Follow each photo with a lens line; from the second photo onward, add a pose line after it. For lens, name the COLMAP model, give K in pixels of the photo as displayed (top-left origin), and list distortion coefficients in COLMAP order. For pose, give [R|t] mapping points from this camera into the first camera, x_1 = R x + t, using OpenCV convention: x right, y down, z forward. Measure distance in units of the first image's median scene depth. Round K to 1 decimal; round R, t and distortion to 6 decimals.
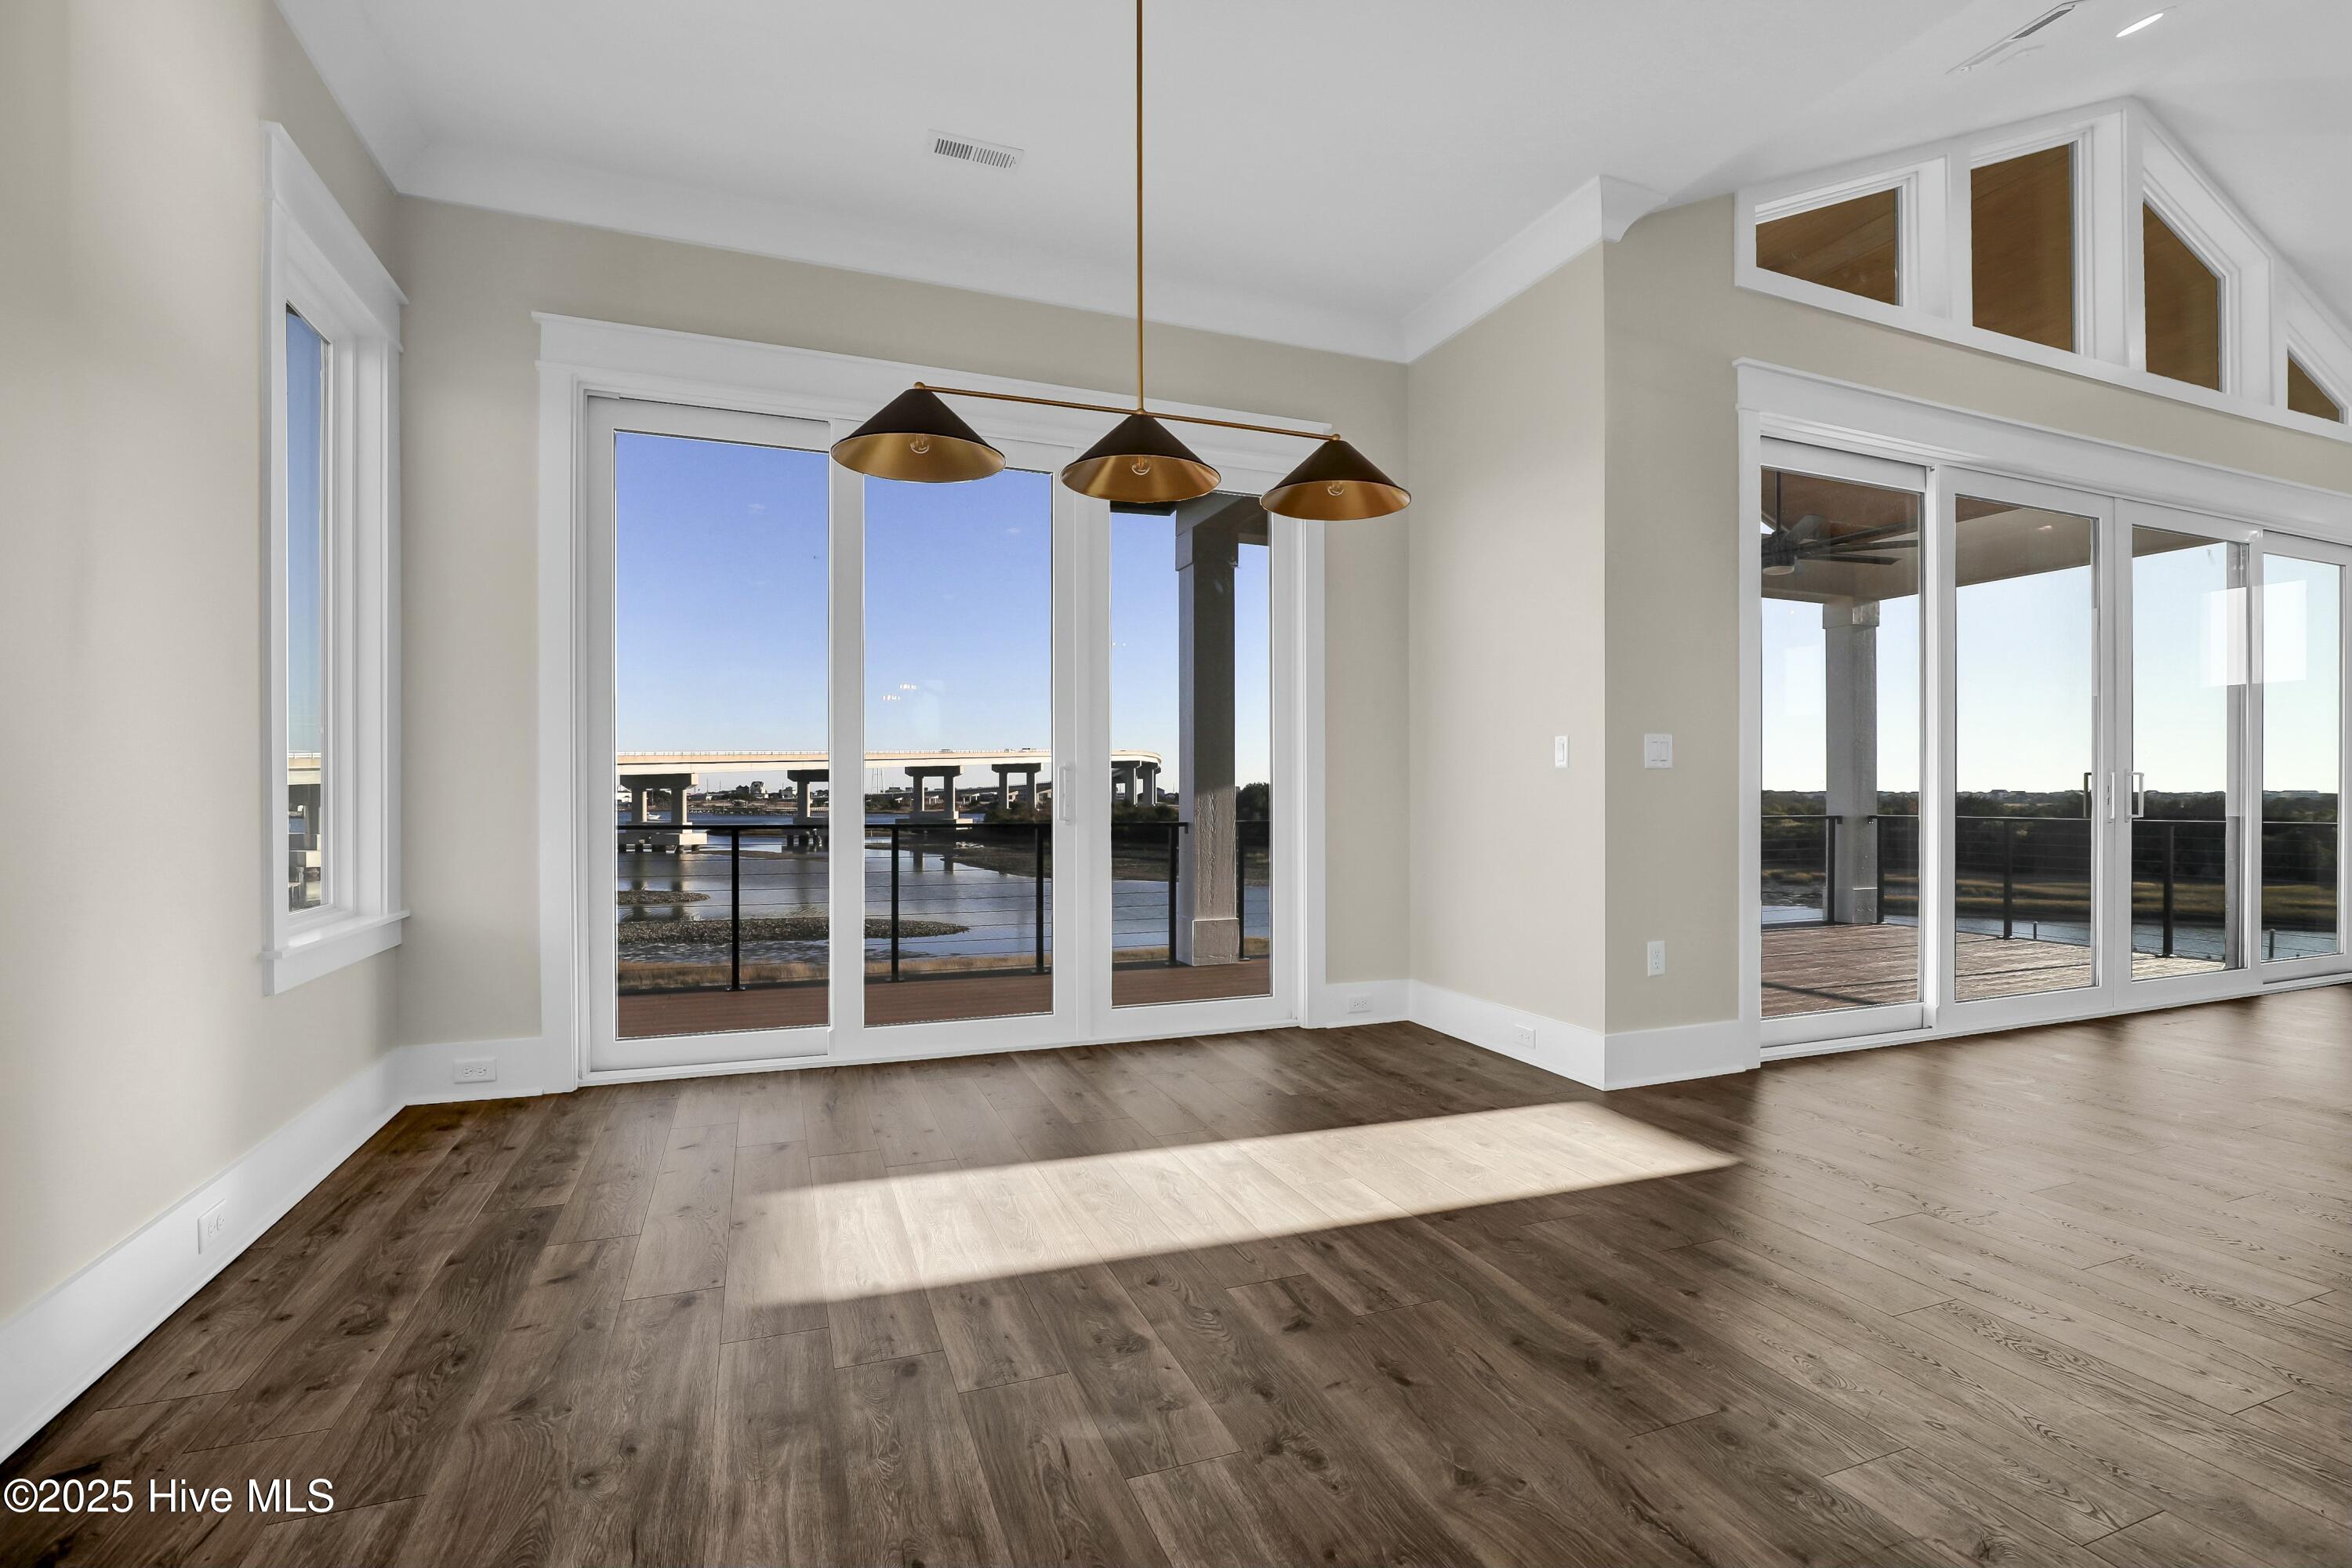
lens RADIAL K [[1074.1, 0, 1176.0], [0, 1074.1, 784.0], [0, 0, 1]] dist [-0.019043, -0.000013]
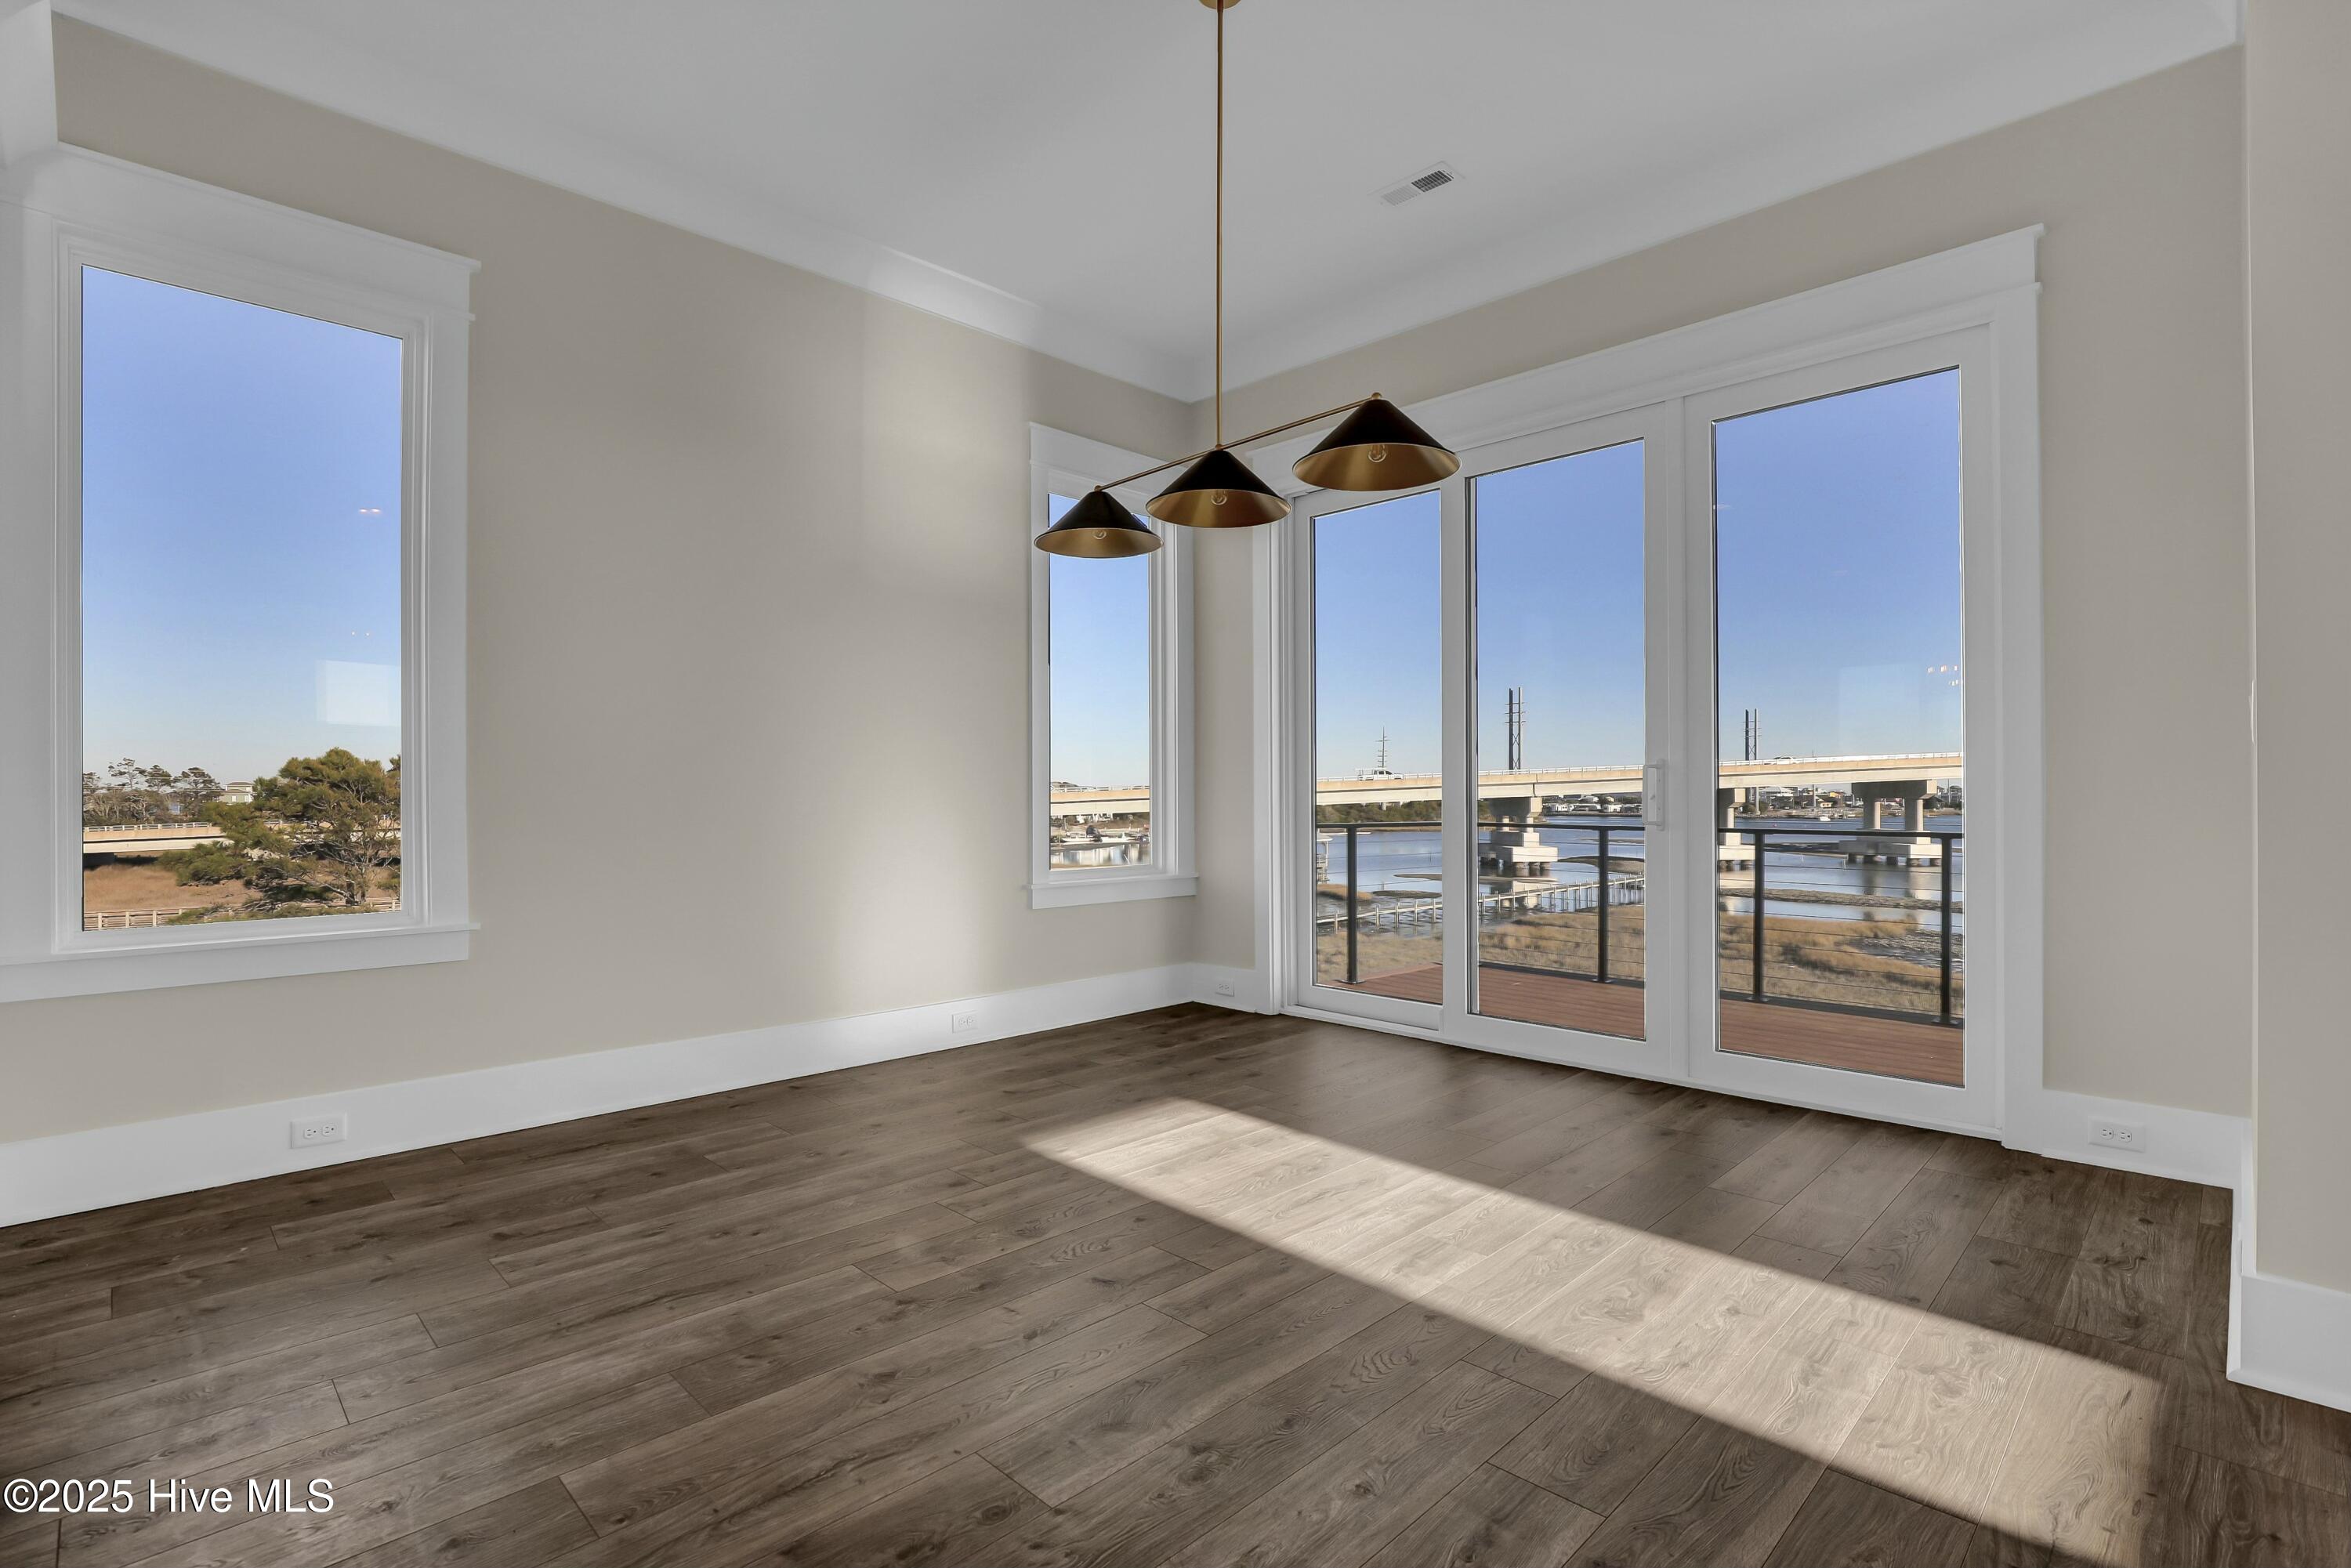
lens RADIAL K [[1078.7, 0, 1256.4], [0, 1078.7, 792.4], [0, 0, 1]] dist [-0.017240, 0.000076]
pose [[0.443799, -0.002669, -0.896122, 0.912906], [0.007217, 0.999974, 0.000596, 0.002411], [0.896097, -0.006732, 0.443807, 0.506249]]
